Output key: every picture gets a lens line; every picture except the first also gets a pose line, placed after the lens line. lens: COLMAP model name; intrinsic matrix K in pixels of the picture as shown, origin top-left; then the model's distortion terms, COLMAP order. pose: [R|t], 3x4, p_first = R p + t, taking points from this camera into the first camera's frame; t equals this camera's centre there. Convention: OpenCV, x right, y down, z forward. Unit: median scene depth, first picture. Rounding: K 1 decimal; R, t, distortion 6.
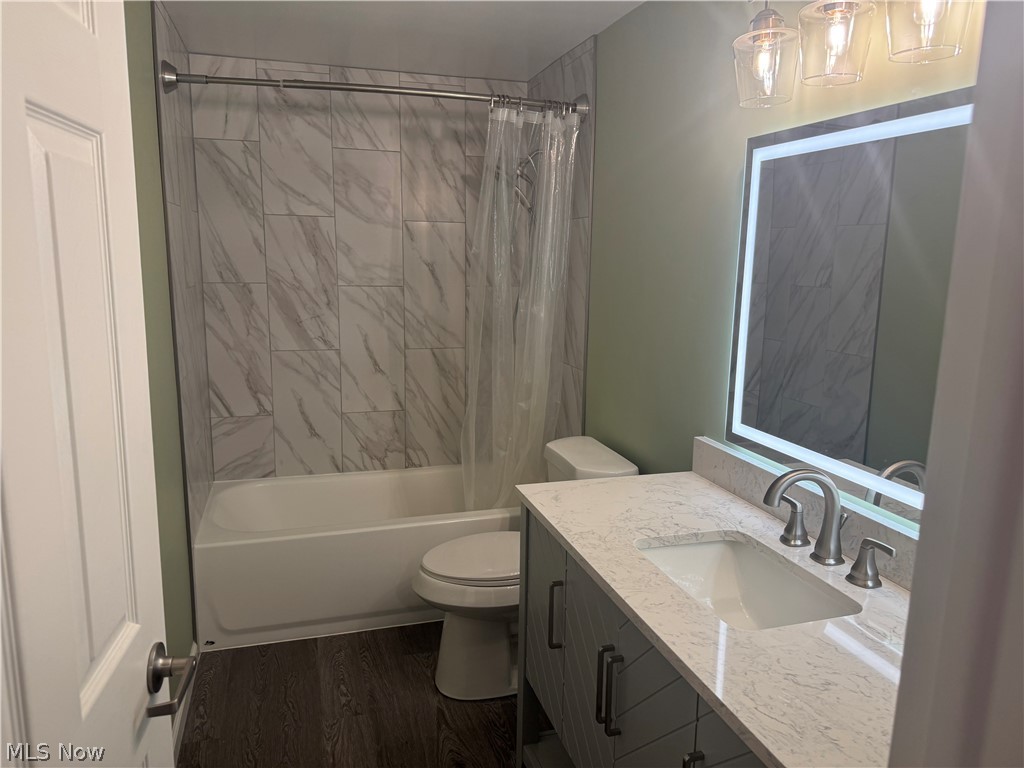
lens RADIAL K [[727.9, 0, 511.0], [0, 727.9, 381.6], [0, 0, 1]] dist [0.088400, -0.111043]
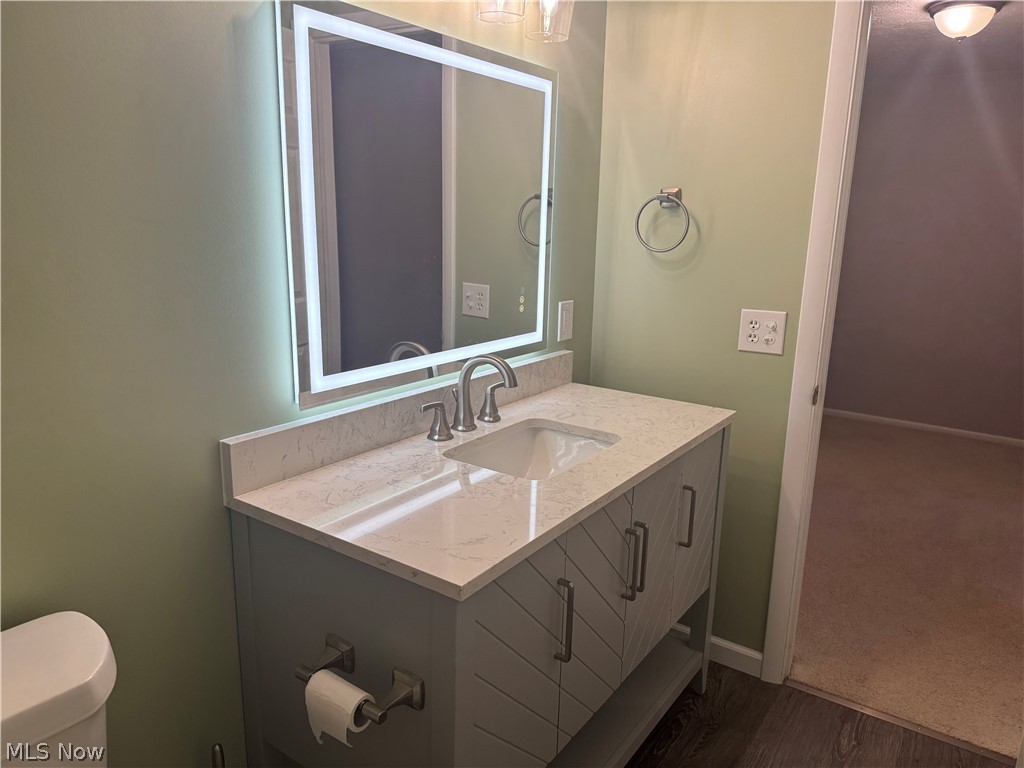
lens RADIAL K [[727.9, 0, 514.2], [0, 727.9, 391.1], [0, 0, 1]] dist [0.088400, -0.111043]
pose [[-0.624622, -0.220516, 0.749146, -0.438365], [0.098042, 0.929570, 0.355370, -0.201237], [-0.774748, 0.295420, -0.559010, 1.365289]]
